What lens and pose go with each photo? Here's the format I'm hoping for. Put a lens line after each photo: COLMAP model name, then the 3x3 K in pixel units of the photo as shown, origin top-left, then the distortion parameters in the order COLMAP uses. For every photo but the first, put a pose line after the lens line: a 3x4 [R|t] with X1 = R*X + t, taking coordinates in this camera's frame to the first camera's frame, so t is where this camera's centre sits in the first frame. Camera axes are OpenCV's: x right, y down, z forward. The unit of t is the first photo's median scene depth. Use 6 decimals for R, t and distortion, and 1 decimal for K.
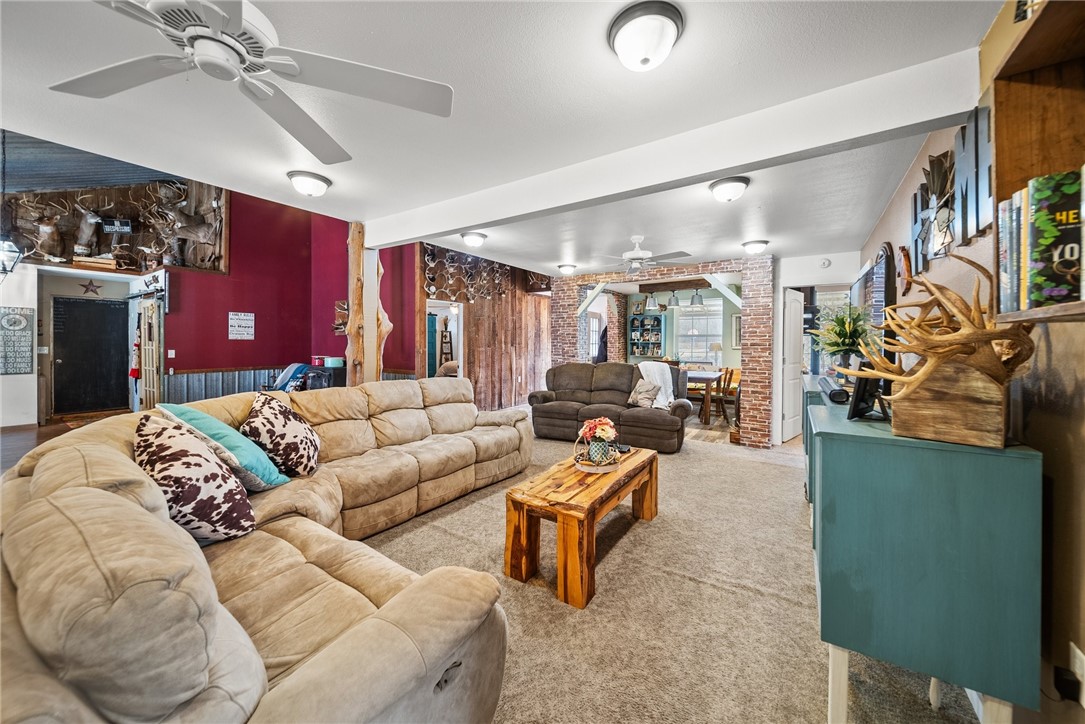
lens RADIAL K [[387.7, 0, 548.9], [0, 387.7, 344.2], [0, 0, 1]] dist [-0.000818, 0.000003]
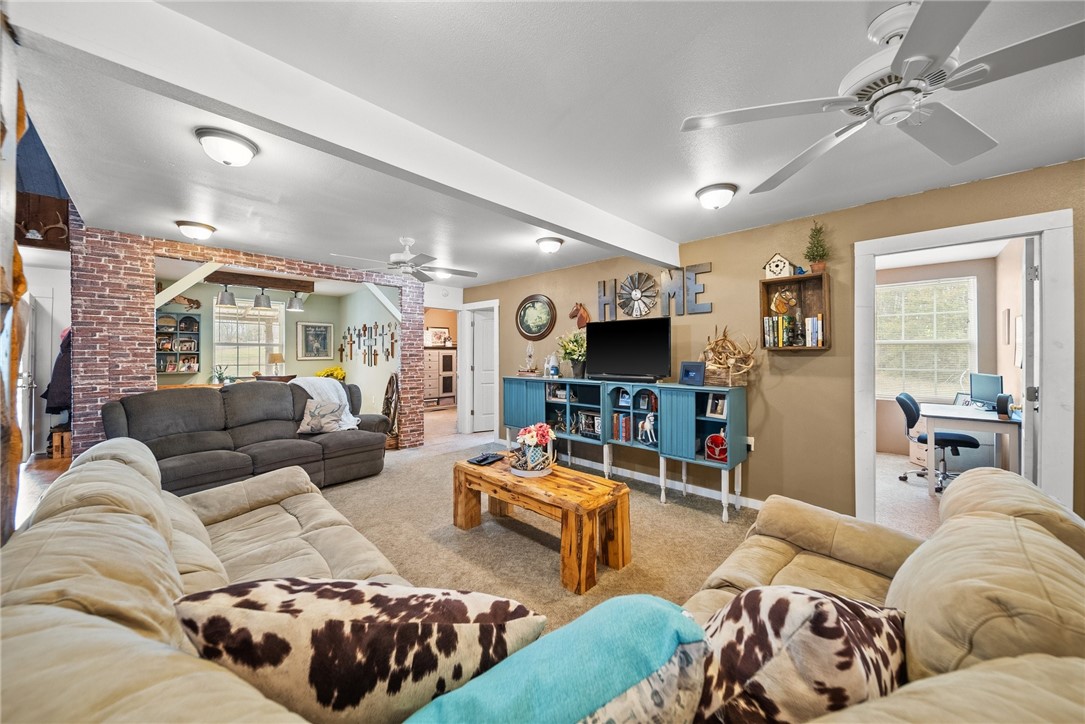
lens RADIAL K [[387.7, 0, 543.4], [0, 387.7, 353.8], [0, 0, 1]] dist [-0.000818, 0.000003]
pose [[0.200004, -0.003792, 0.979788, -0.496198], [0.003484, 0.999989, 0.003159, -0.005812], [-0.979789, 0.002782, 0.200015, 0.409305]]
